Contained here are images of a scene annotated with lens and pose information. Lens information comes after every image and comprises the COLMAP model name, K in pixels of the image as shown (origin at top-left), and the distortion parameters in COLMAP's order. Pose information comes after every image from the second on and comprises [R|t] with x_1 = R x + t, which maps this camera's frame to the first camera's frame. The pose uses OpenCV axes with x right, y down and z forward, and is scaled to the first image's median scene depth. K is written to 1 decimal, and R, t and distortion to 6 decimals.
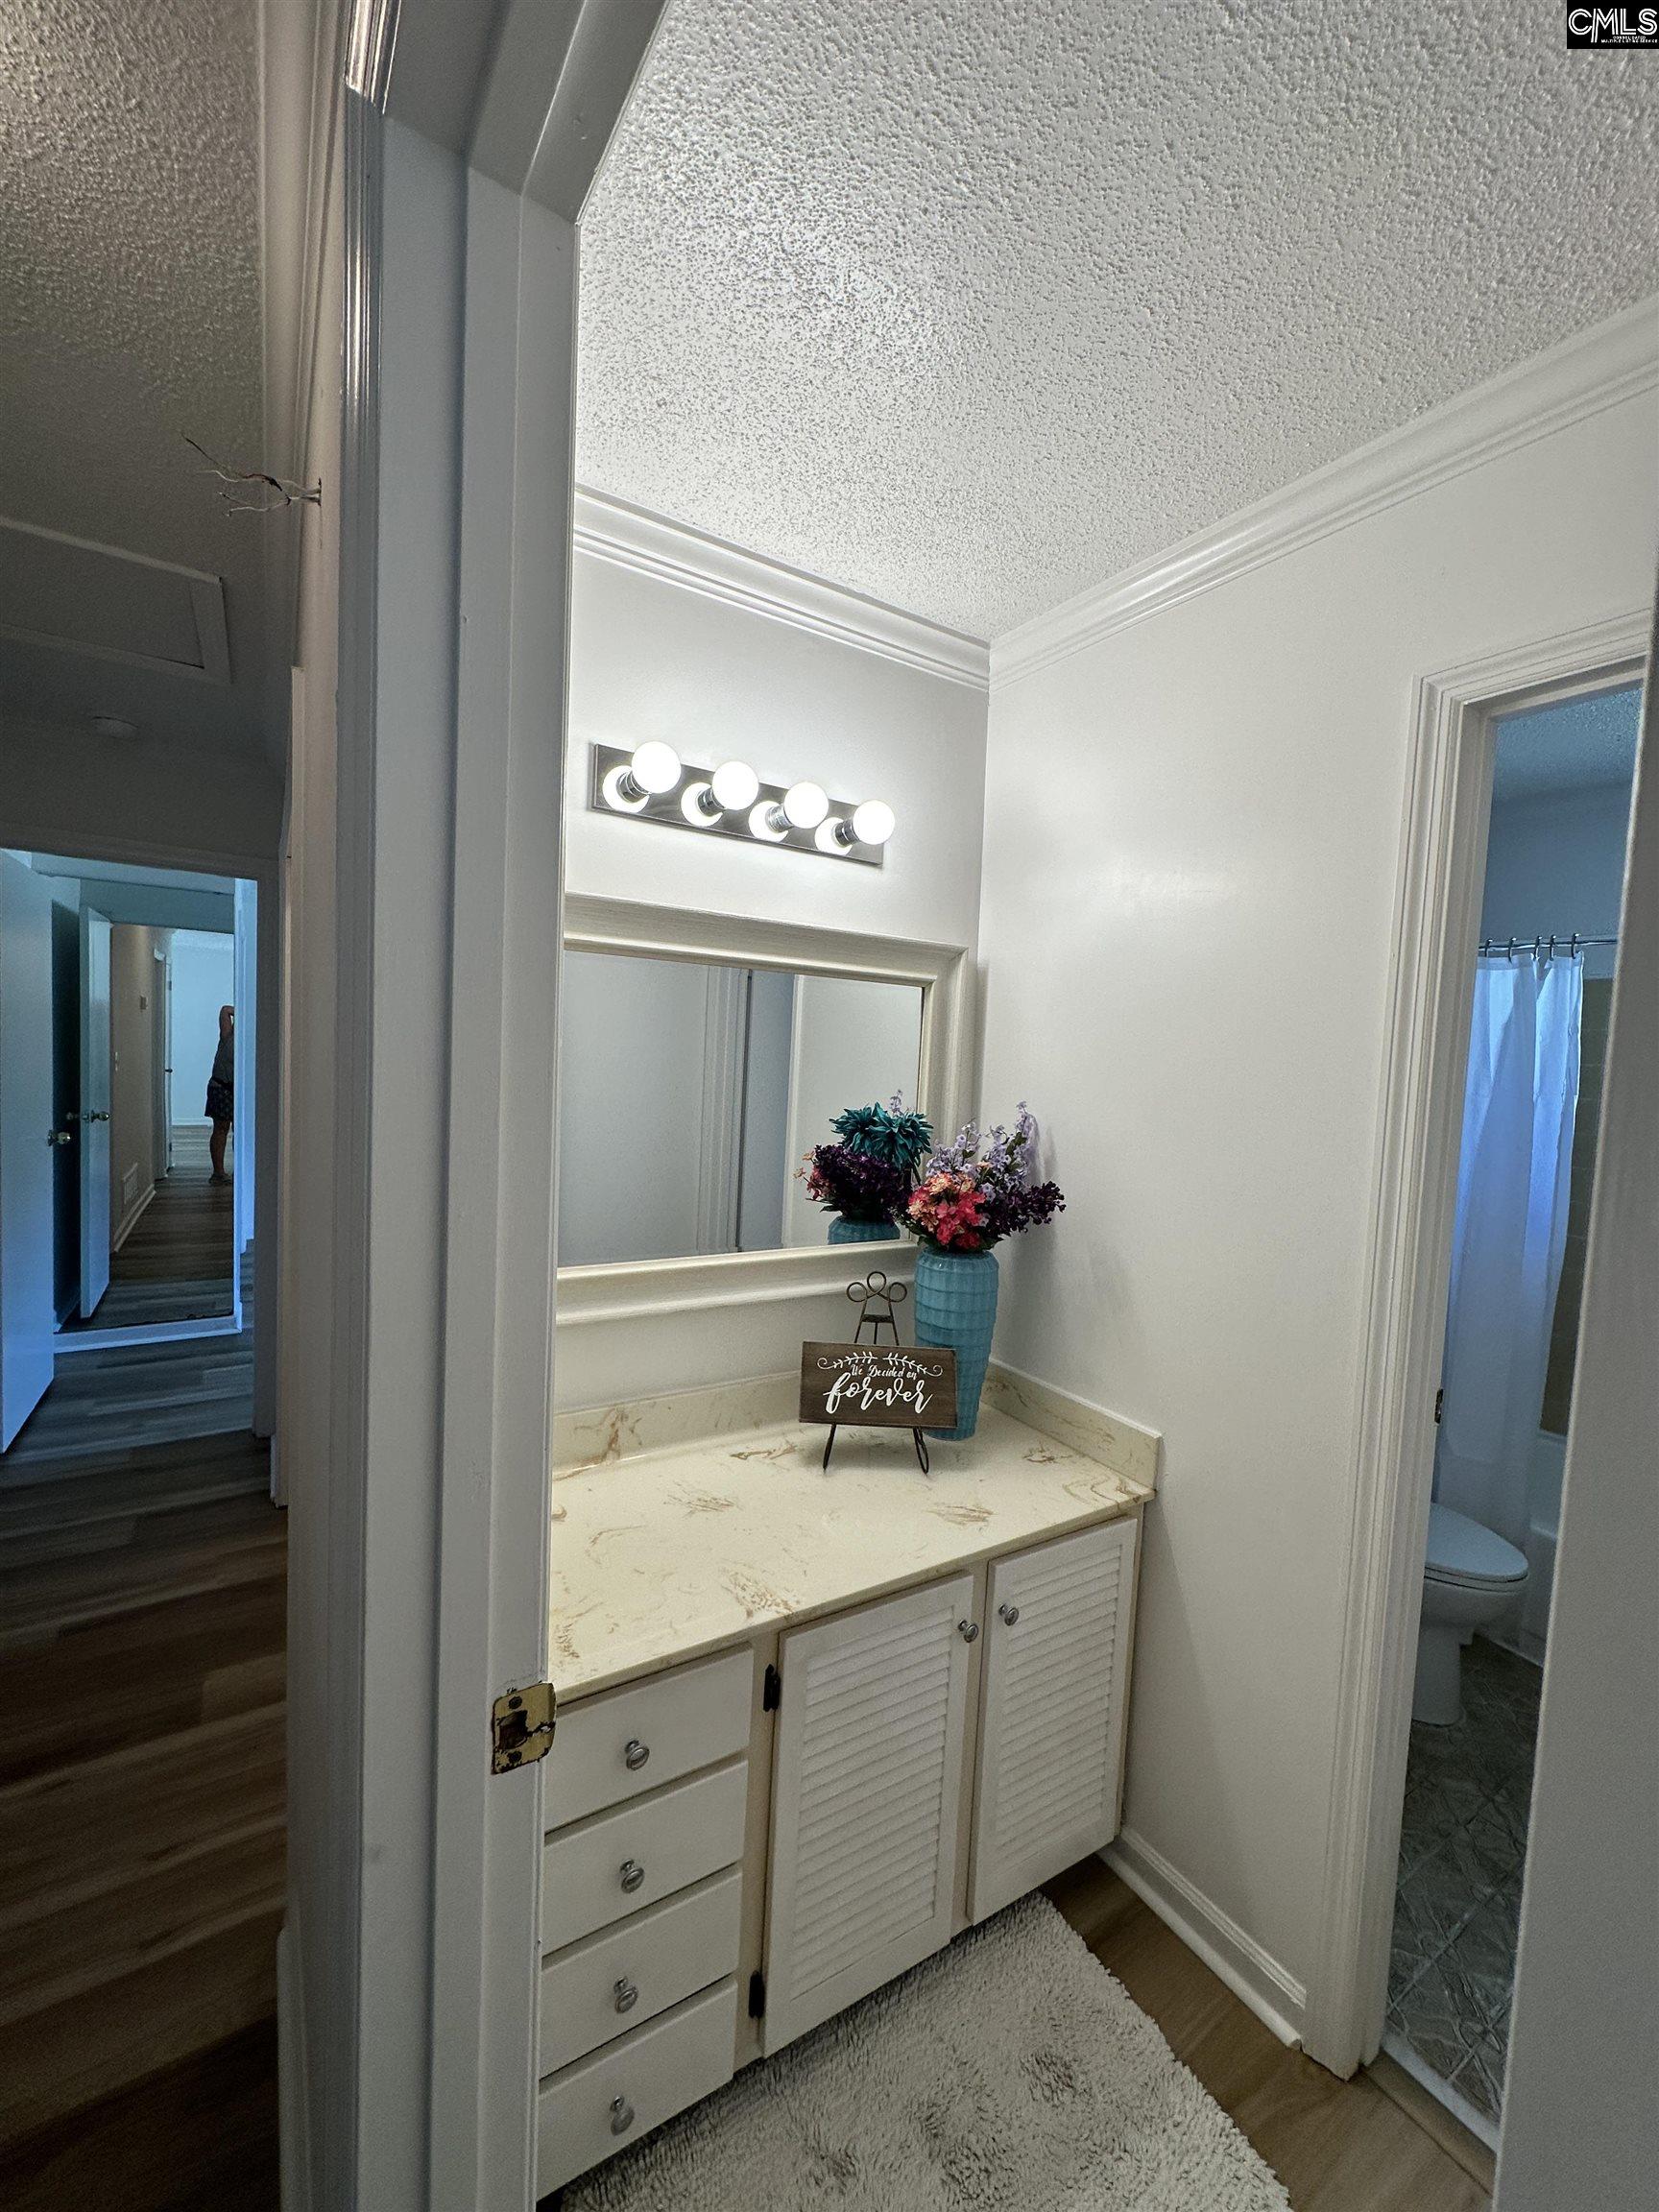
lens RADIAL K [[885.7, 0, 826.8], [0, 885.7, 1102.9], [0, 0, 1]] dist [-0.001457, 0.001016]
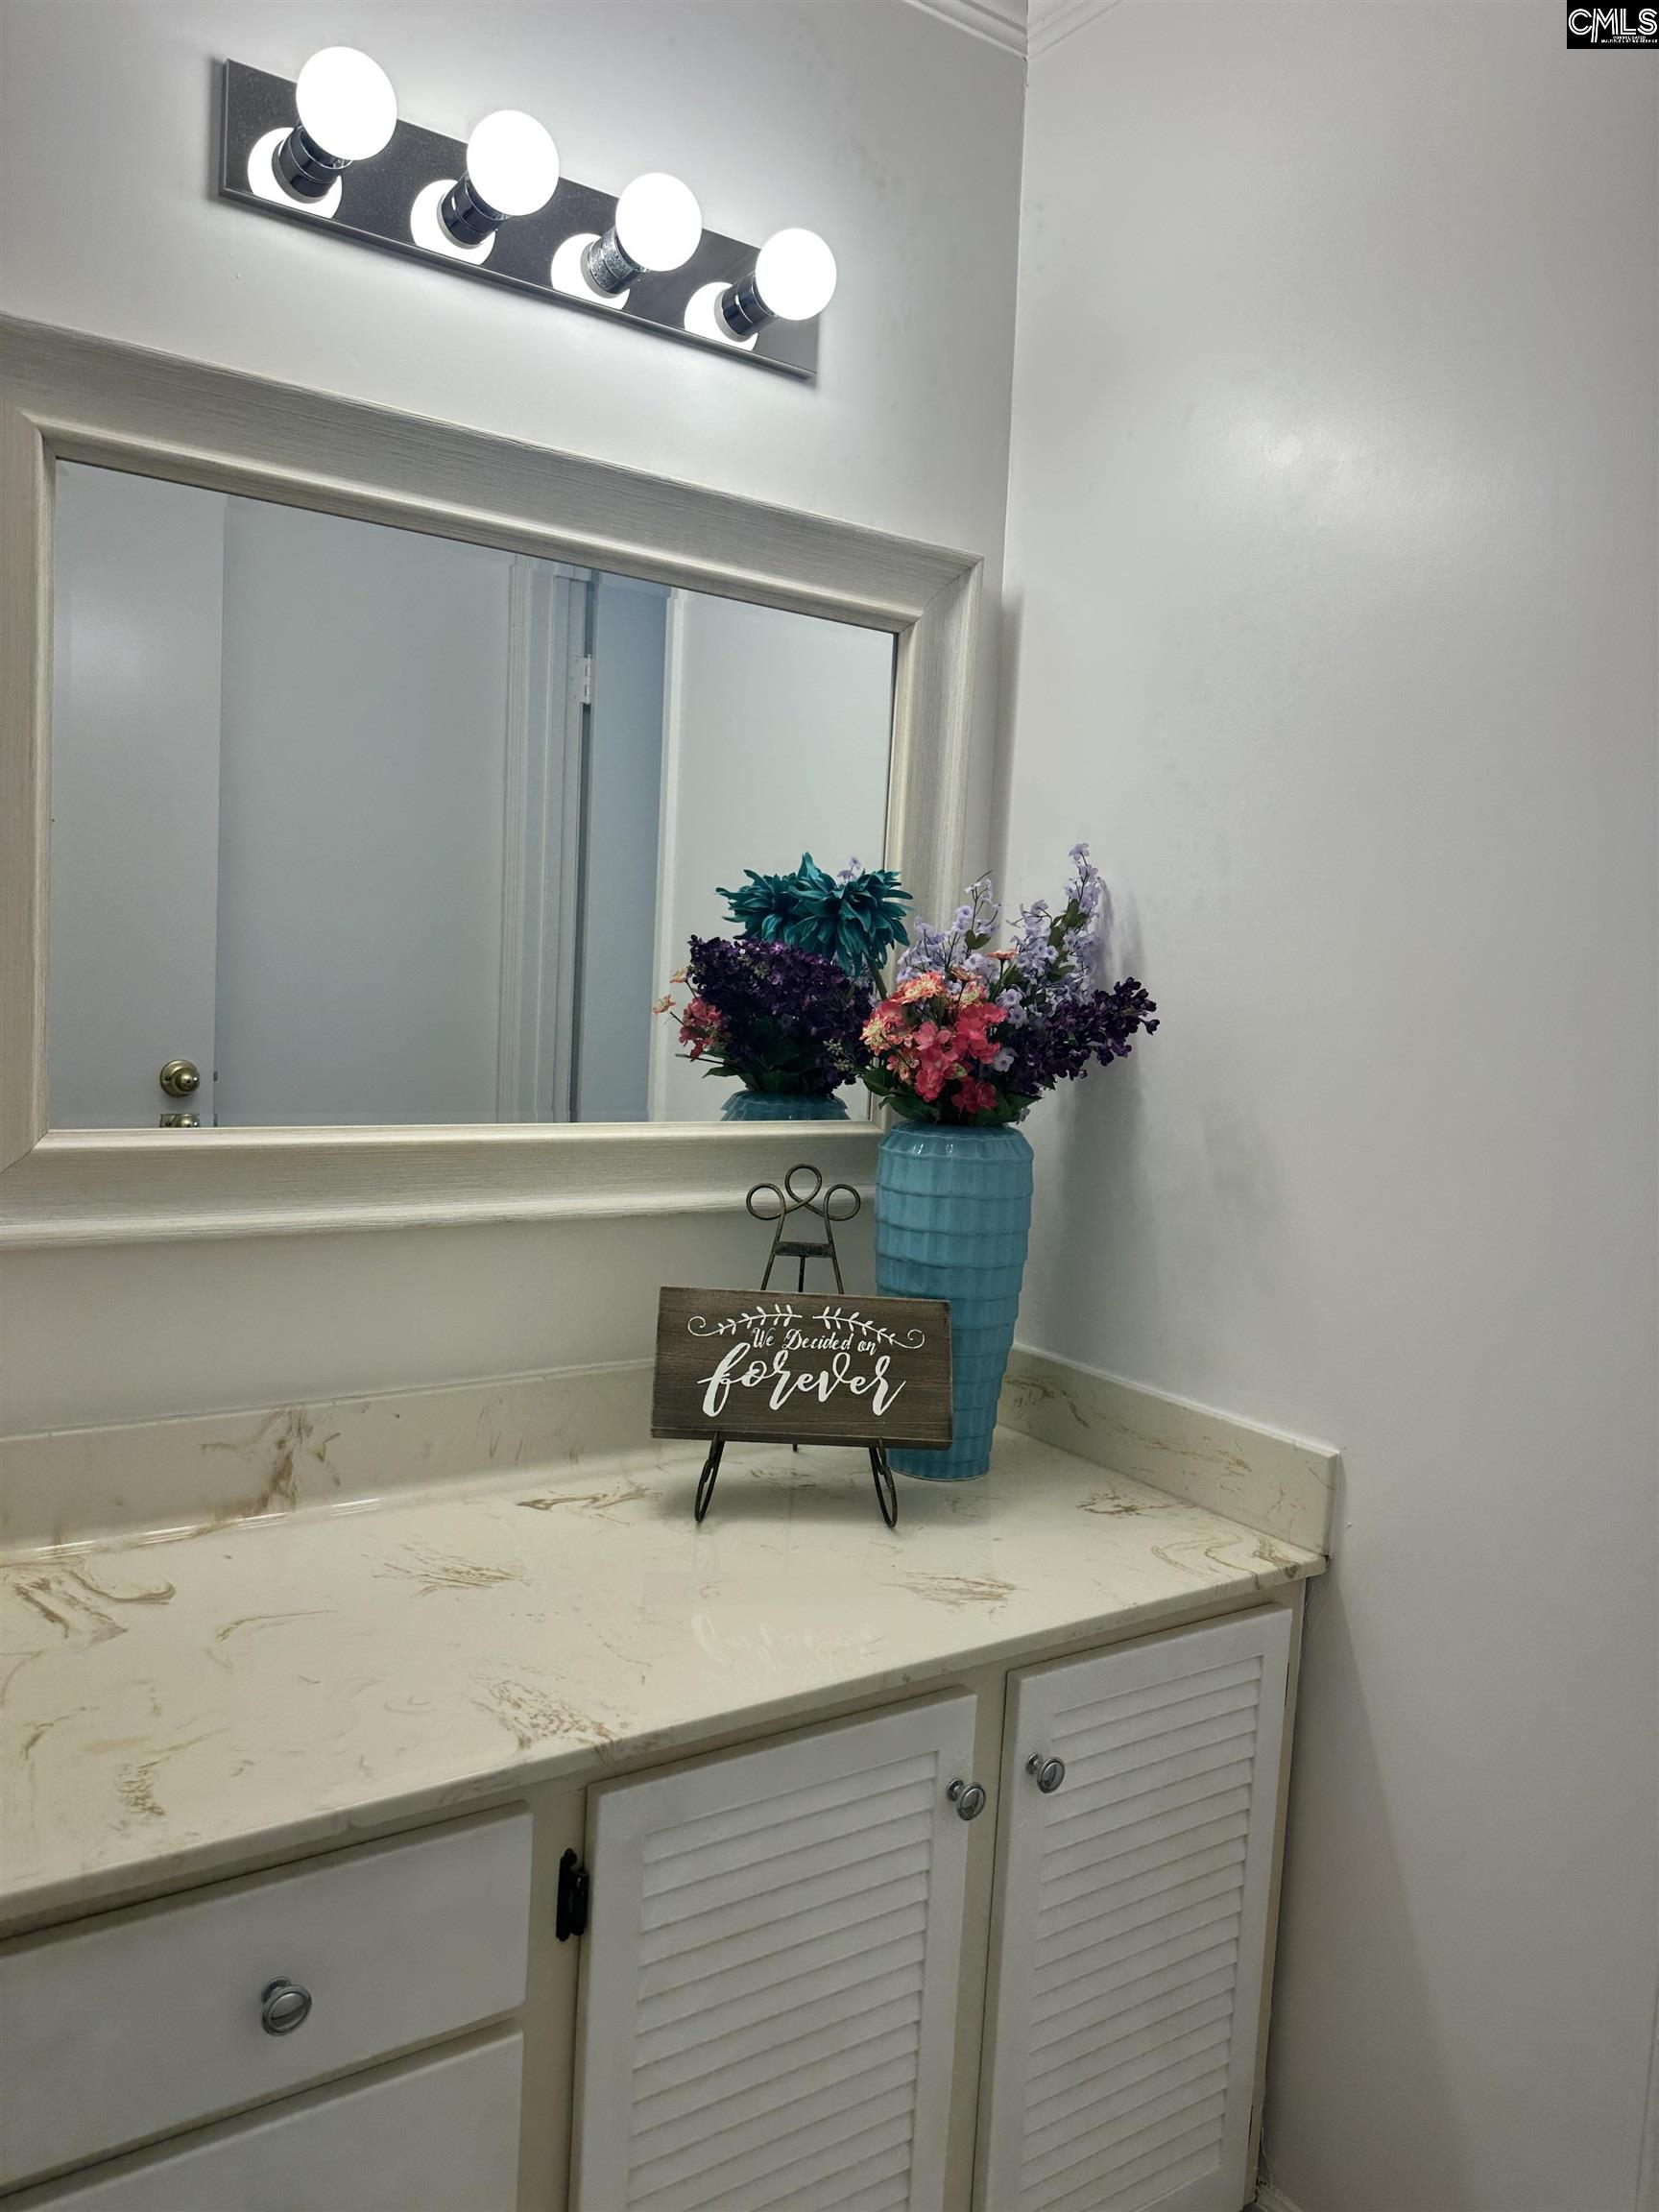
lens RADIAL K [[1576.4, 0, 827.5], [0, 1576.4, 1085.3], [0, 0, 1]] dist [0.052406, -0.059669]
pose [[0.999061, -0.001831, 0.043292, 0.032597], [0.000514, 0.999537, 0.030423, 0.124878], [-0.043327, -0.030372, 0.998599, 0.073233]]
